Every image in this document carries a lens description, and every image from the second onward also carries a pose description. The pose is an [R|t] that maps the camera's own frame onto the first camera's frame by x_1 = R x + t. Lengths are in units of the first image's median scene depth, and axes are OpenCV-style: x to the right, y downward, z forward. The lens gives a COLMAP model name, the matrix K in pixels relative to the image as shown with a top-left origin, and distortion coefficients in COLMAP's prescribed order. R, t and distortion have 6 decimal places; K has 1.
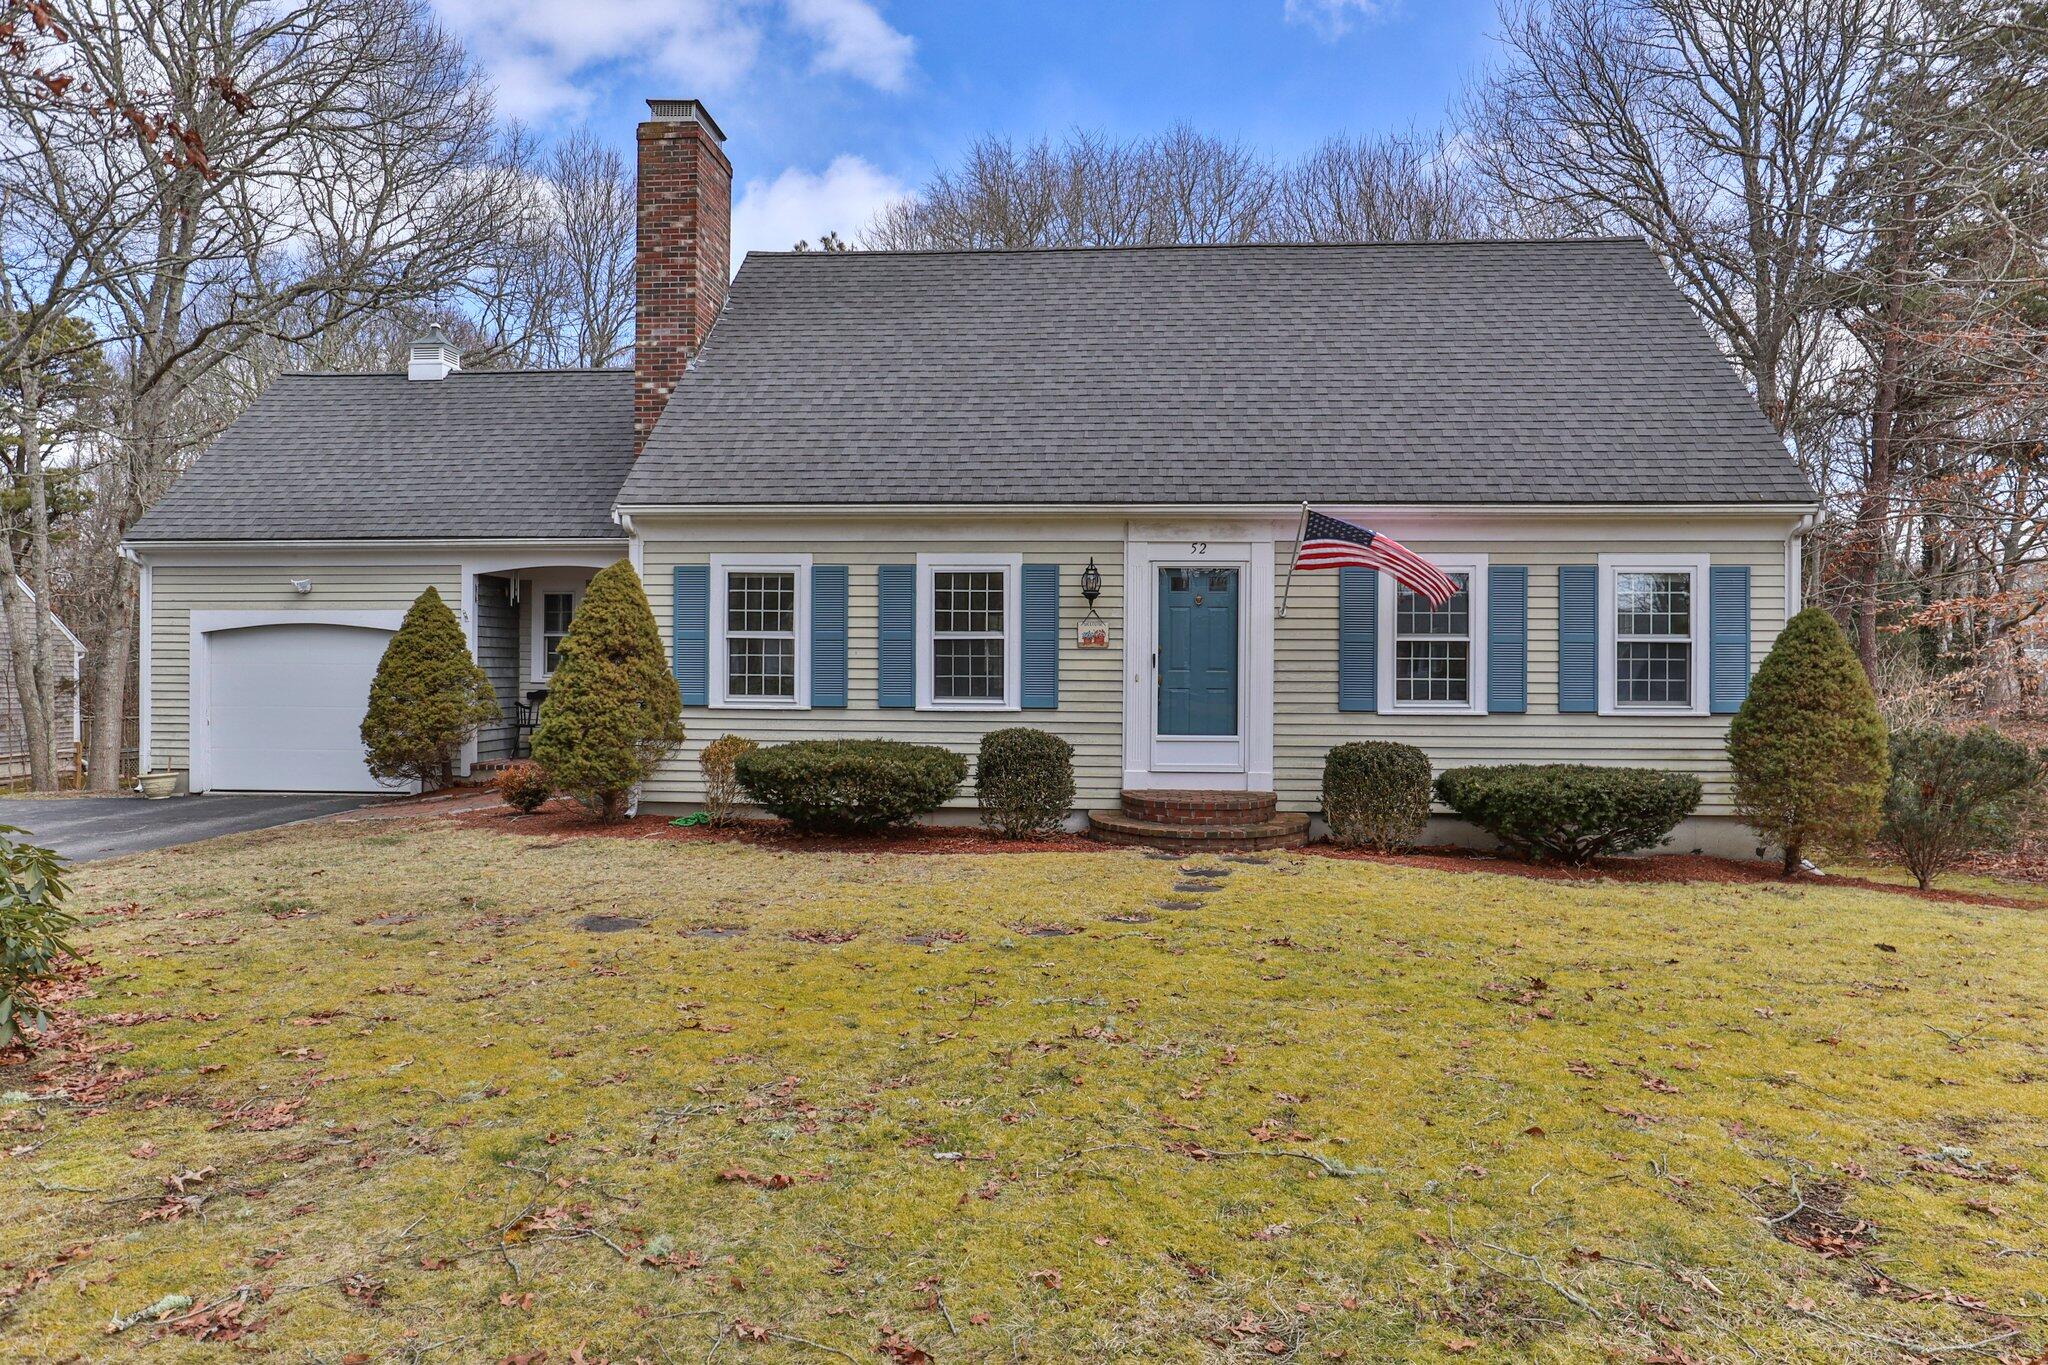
lens RADIAL K [[1249.5, 0, 1020.1], [0, 1249.5, 685.6], [0, 0, 1]] dist [-0.035817, 0.004432]
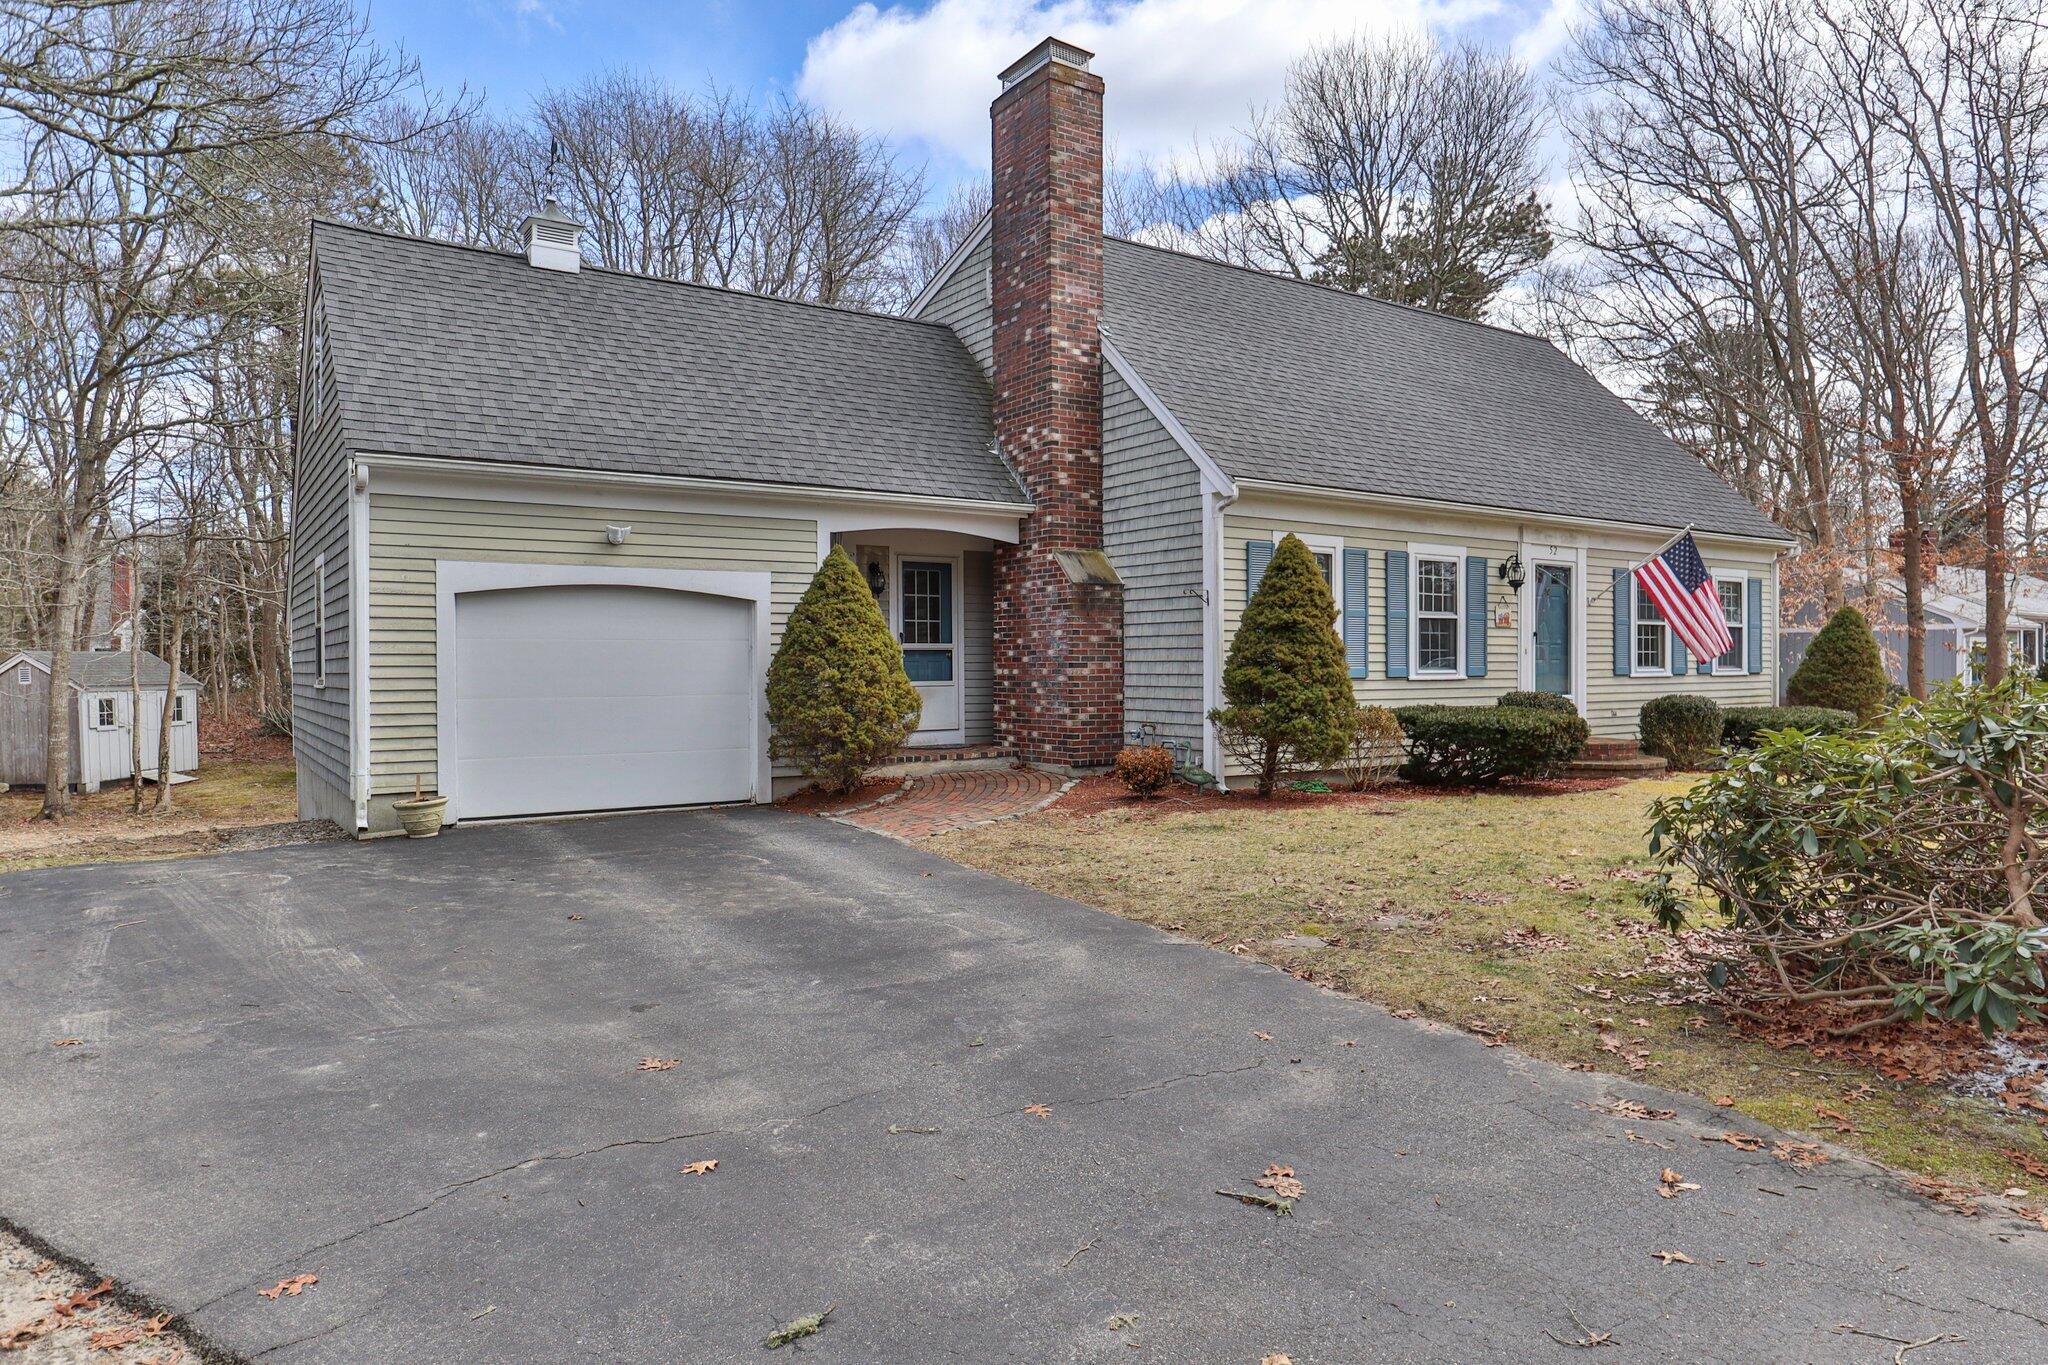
lens RADIAL K [[1249.5, 0, 1016.1], [0, 1249.5, 678.1], [0, 0, 1]] dist [-0.035817, 0.004432]
pose [[0.794638, -0.016780, 0.606851, -1.054354], [0.011694, 0.999856, 0.012334, -0.000341], [-0.606970, -0.002704, 0.794720, 0.314659]]
